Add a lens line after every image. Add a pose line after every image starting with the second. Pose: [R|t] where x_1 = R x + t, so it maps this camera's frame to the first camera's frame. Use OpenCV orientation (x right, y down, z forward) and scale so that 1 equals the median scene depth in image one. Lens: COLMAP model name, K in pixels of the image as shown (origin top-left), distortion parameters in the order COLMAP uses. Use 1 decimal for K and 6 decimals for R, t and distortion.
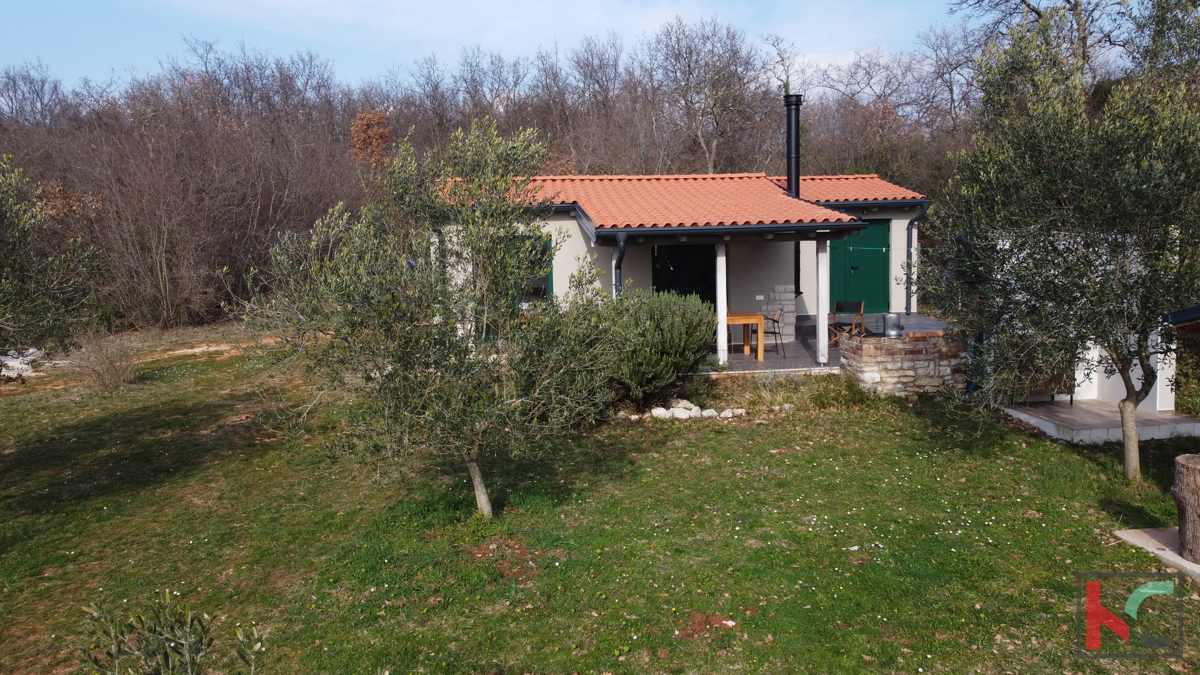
lens RADIAL K [[910.1, 0, 609.1], [0, 910.1, 334.3], [0, 0, 1]] dist [0.002511, -0.010930]
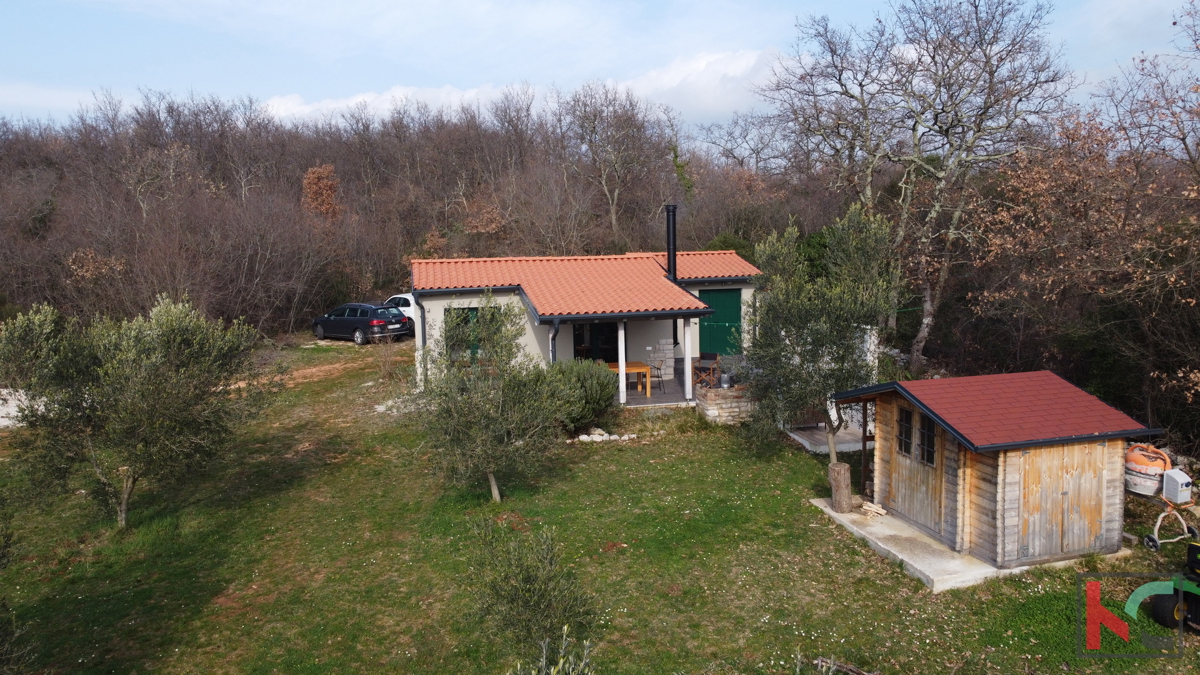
lens RADIAL K [[910.1, 0, 611.2], [0, 910.1, 335.3], [0, 0, 1]] dist [0.002511, -0.010930]
pose [[0.994171, -0.009349, 0.107406, -0.065489], [0.008813, 0.999946, 0.005463, -0.100345], [-0.107452, -0.004485, 0.994200, -0.587875]]
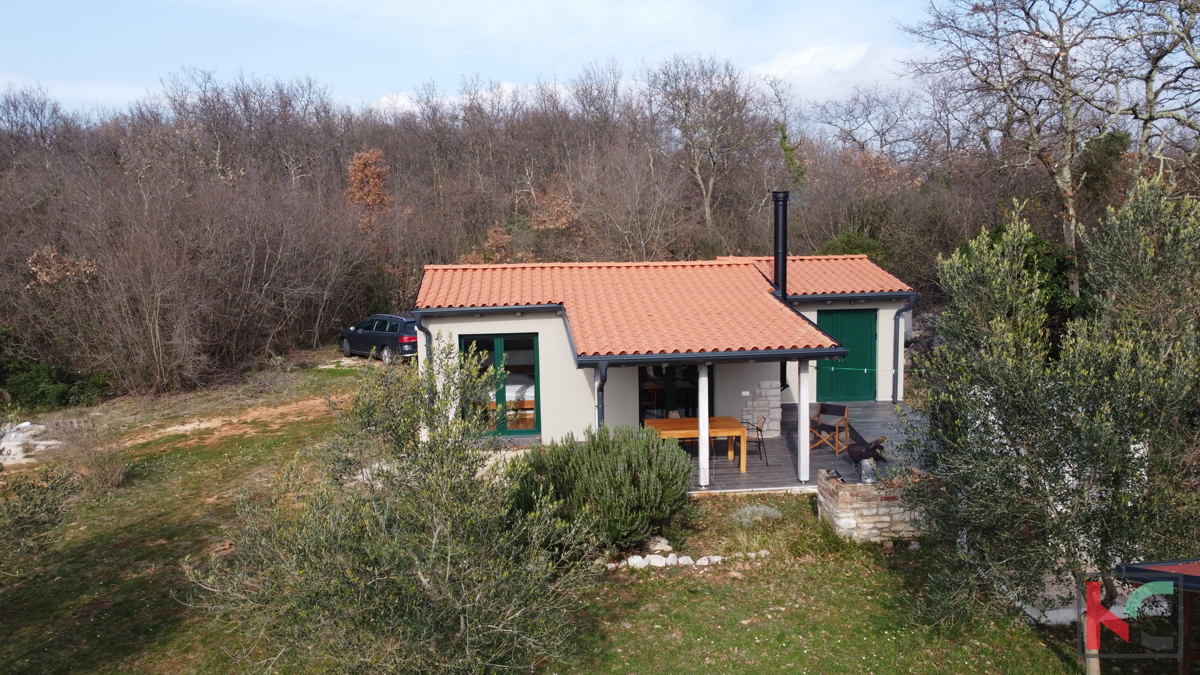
lens RADIAL K [[910.1, 0, 609.3], [0, 910.1, 333.7], [0, 0, 1]] dist [0.002511, -0.010930]
pose [[0.999967, 0.007599, -0.002739, 0.025338], [-0.007575, 0.999936, 0.008391, -0.165441], [0.002803, -0.008370, 0.999961, -0.007464]]
